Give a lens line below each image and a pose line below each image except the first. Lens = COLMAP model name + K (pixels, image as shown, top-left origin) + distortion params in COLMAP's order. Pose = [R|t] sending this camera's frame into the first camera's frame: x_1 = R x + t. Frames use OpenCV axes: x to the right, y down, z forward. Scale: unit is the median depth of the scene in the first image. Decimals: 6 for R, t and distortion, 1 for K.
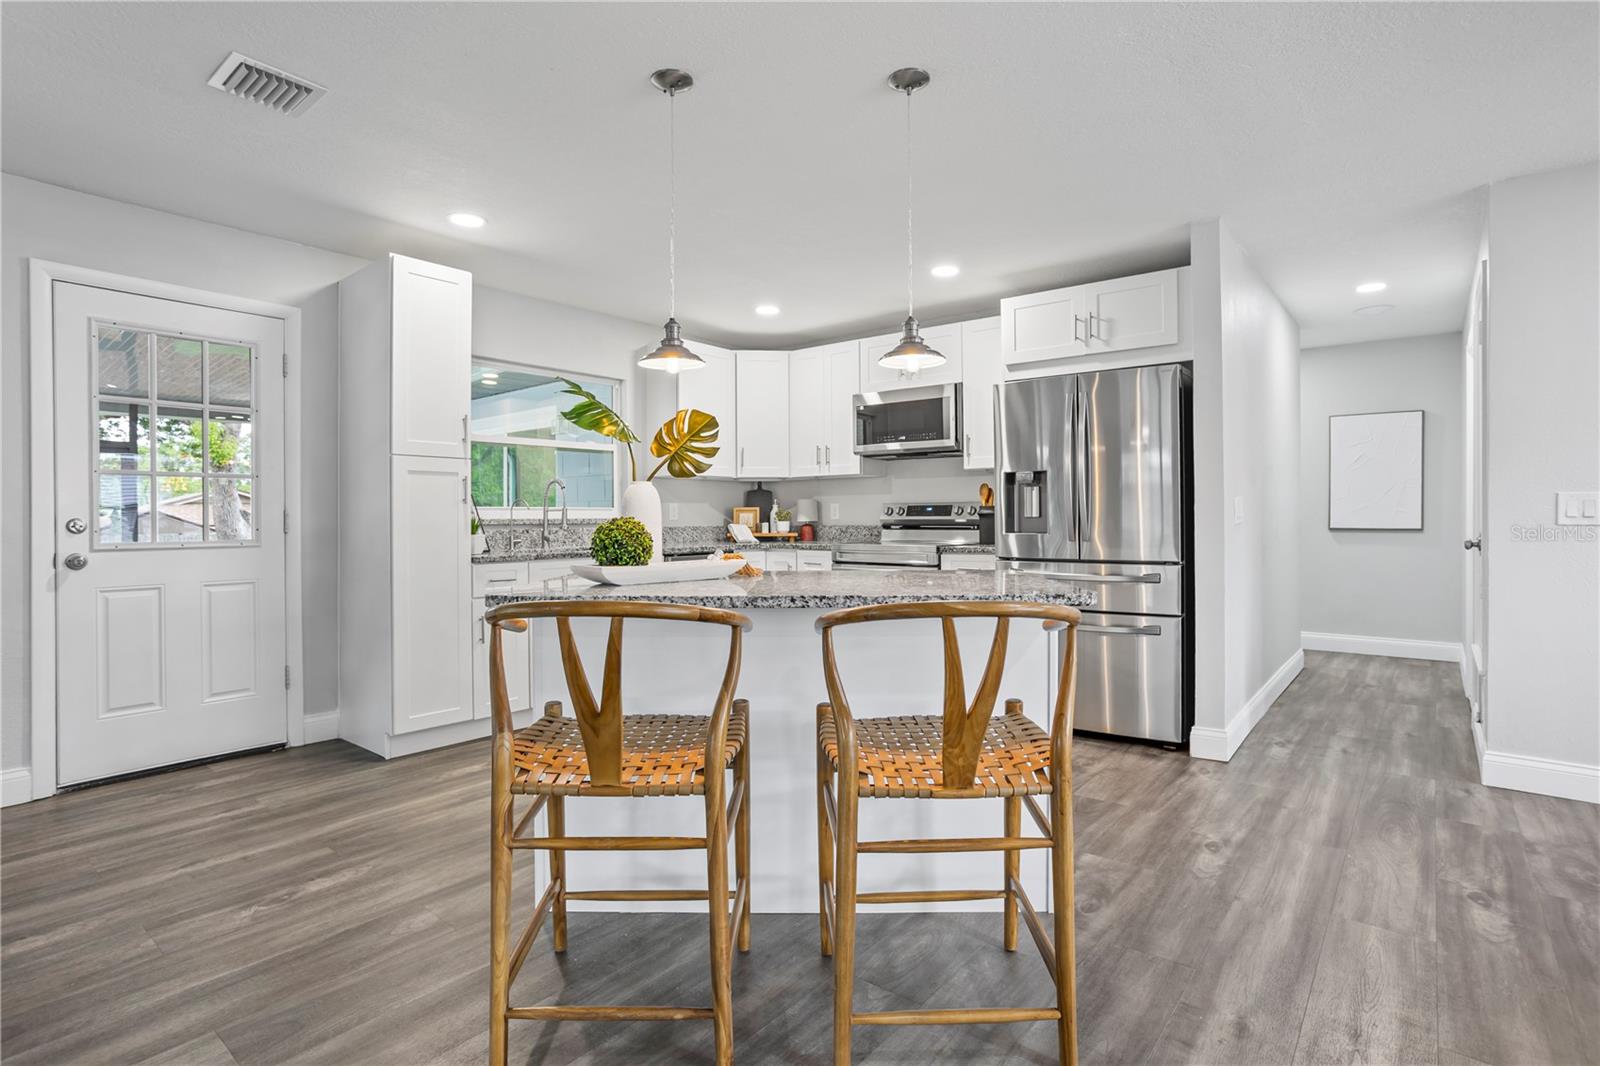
lens RADIAL K [[790.4, 0, 804.3], [0, 790.4, 516.5], [0, 0, 1]] dist [-0.064261, 0.039973]
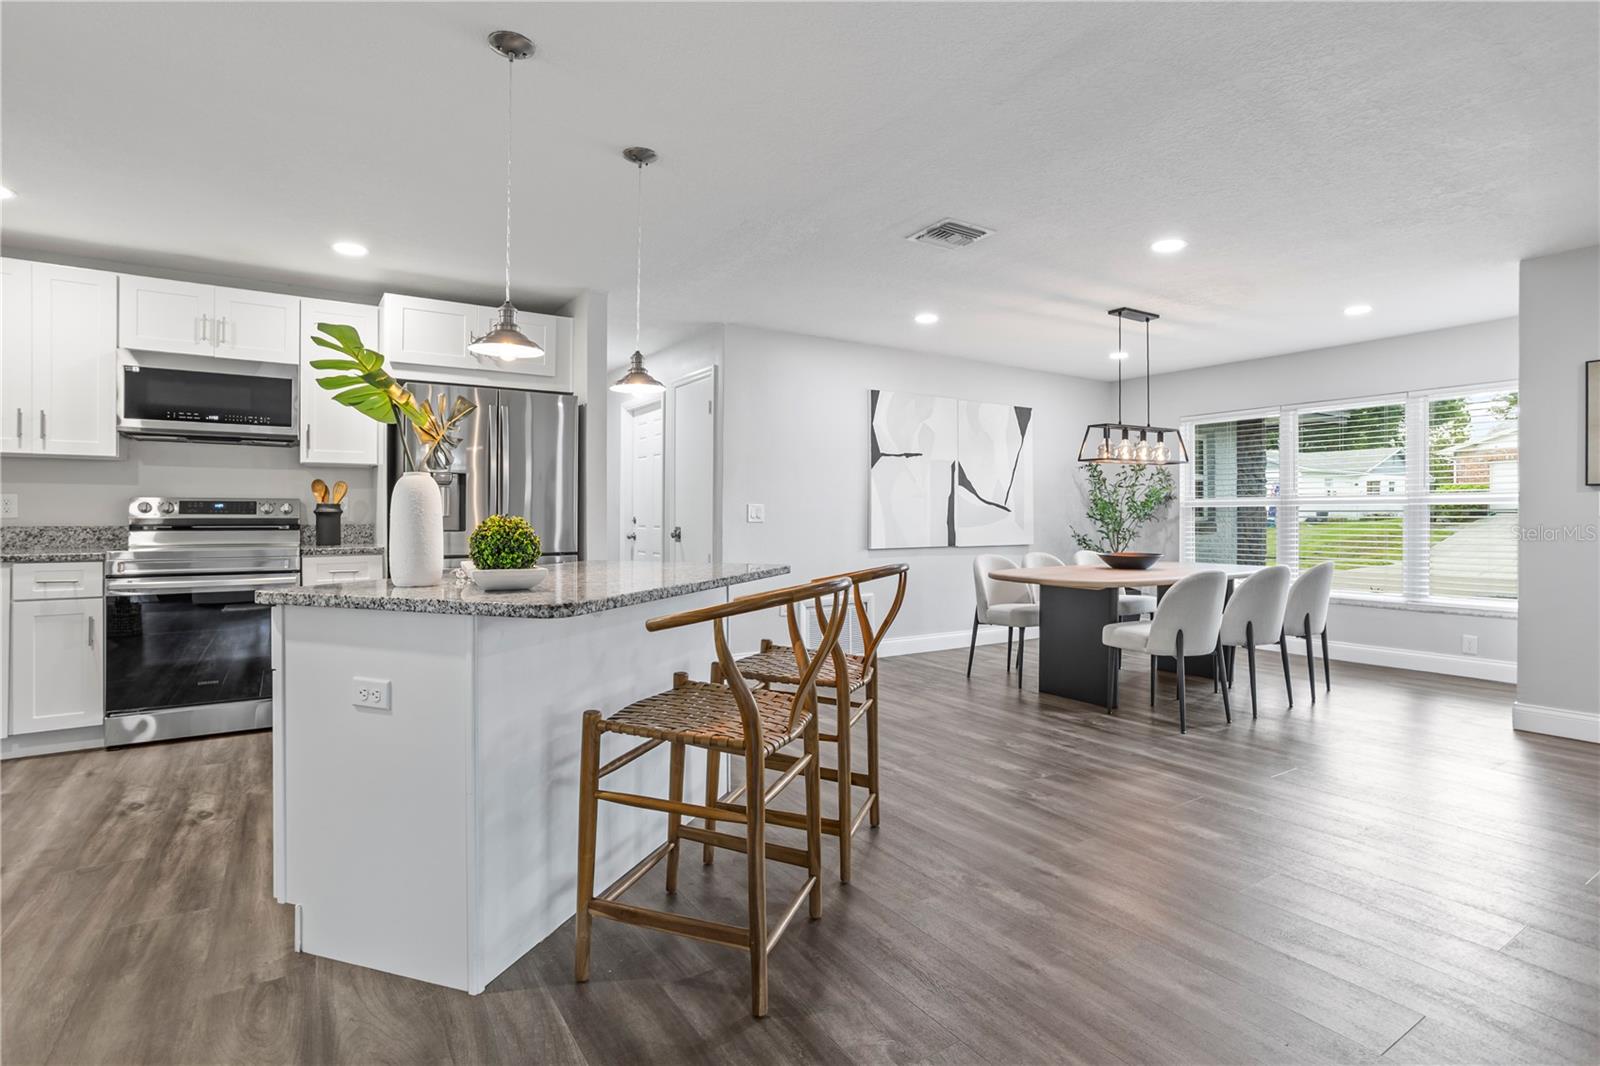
lens RADIAL K [[790.4, 0, 804.3], [0, 790.4, 516.5], [0, 0, 1]] dist [-0.064261, 0.039973]
pose [[0.311938, 0.004217, 0.950093, -0.540291], [-0.005563, 0.999981, -0.002612, 0.000749], [-0.950086, -0.004471, 0.311956, 0.217397]]
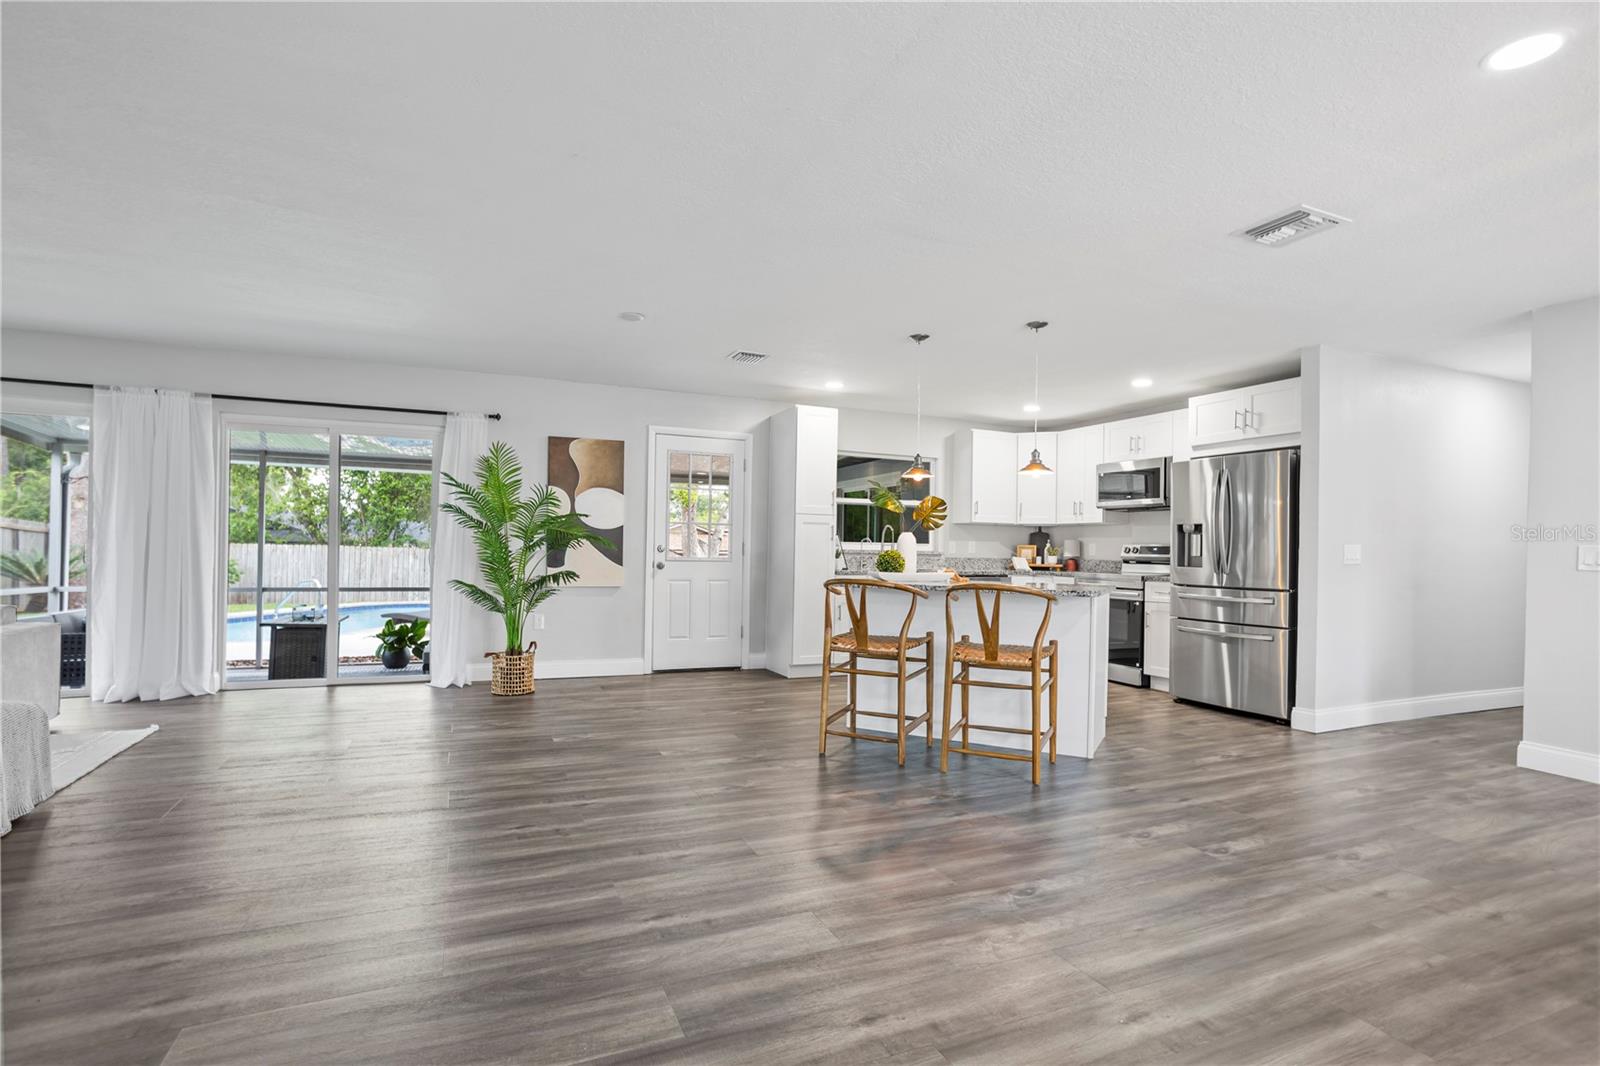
lens RADIAL K [[780.5, 0, 804.3], [0, 780.5, 530.3], [0, 0, 1]] dist [-0.050607, 0.025686]
pose [[0.887768, 0.009414, -0.460194, 0.298243], [-0.021137, 0.999570, -0.020328, -0.002305], [0.459805, 0.027774, 0.887585, -0.552969]]
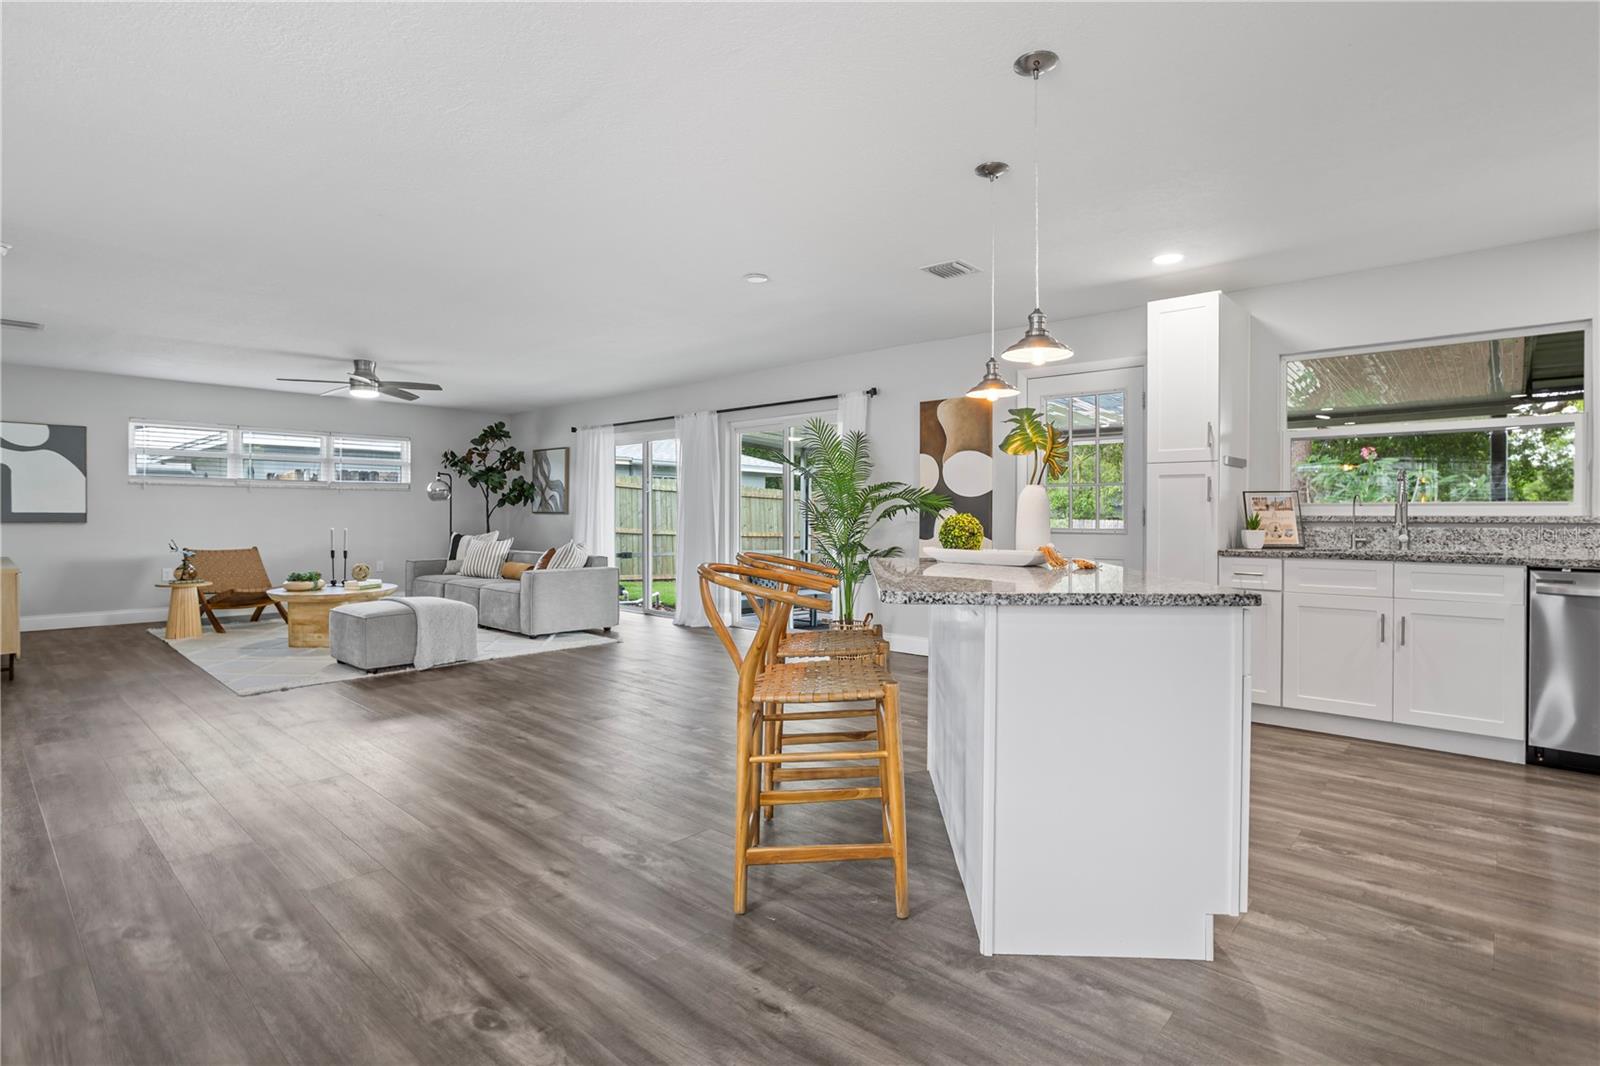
lens RADIAL K [[790.4, 0, 804.3], [0, 790.4, 516.5], [0, 0, 1]] dist [-0.064261, 0.039973]
pose [[-0.055013, 0.006115, -0.998467, 0.645405], [0.001054, 0.999981, 0.006067, -0.002150], [0.998485, -0.000719, -0.055019, 0.441771]]
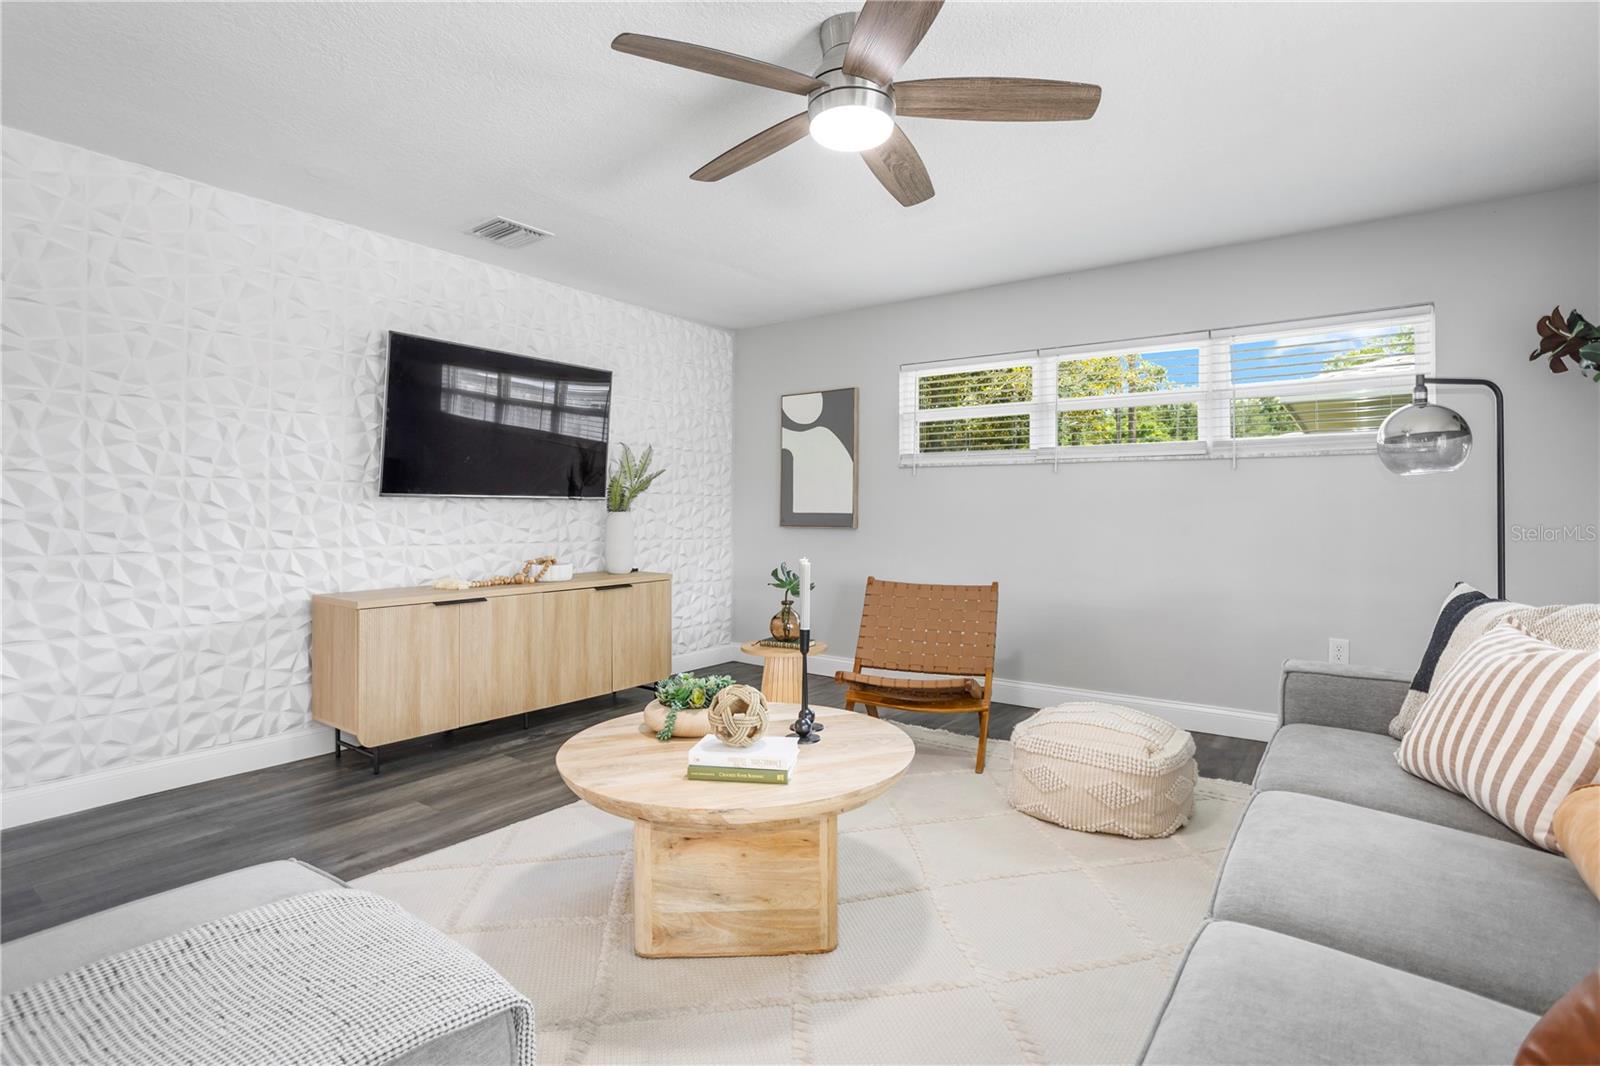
lens RADIAL K [[784.7, 0, 803.9], [0, 784.7, 503.1], [0, 0, 1]] dist [-0.061156, 0.038931]
pose [[-0.999039, 0.000603, -0.043828, -0.915538], [0.001199, 0.999907, -0.013558, -0.001118], [0.043816, -0.013597, -0.998947, -0.079983]]
